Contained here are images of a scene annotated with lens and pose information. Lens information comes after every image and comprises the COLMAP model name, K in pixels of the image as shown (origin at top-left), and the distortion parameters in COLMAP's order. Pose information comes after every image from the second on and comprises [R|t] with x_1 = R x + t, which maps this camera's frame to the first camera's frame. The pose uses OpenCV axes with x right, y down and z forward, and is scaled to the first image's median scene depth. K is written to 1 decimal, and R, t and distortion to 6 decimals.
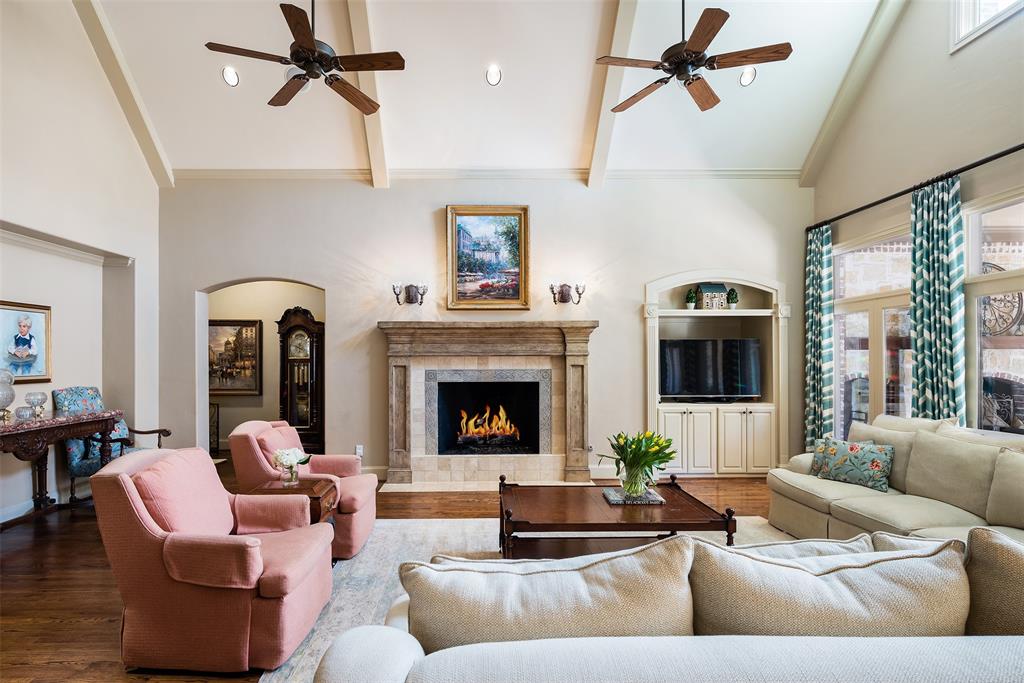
lens RADIAL K [[541.8, 0, 489.7], [0, 541.8, 363.6], [0, 0, 1]] dist [0.013705, -0.004012]
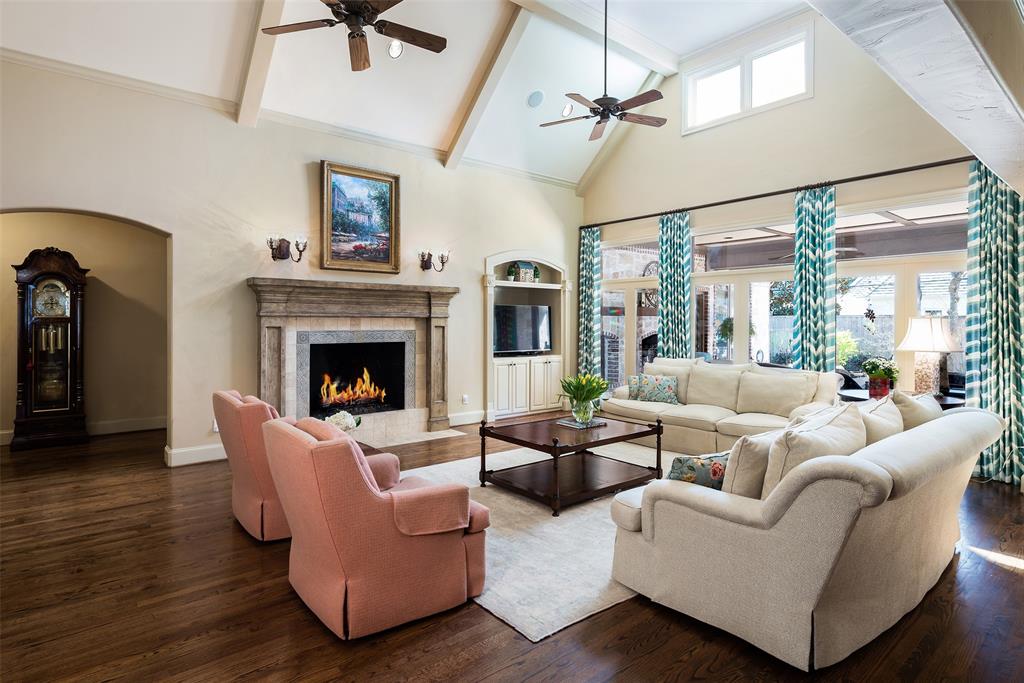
lens RADIAL K [[541.8, 0, 516.4], [0, 541.8, 330.4], [0, 0, 1]] dist [0.013705, -0.004012]
pose [[0.779382, -0.004749, 0.626531, -0.412407], [-0.001409, 0.999955, 0.009332, 0.000721], [-0.626548, -0.008156, 0.779340, 0.030413]]
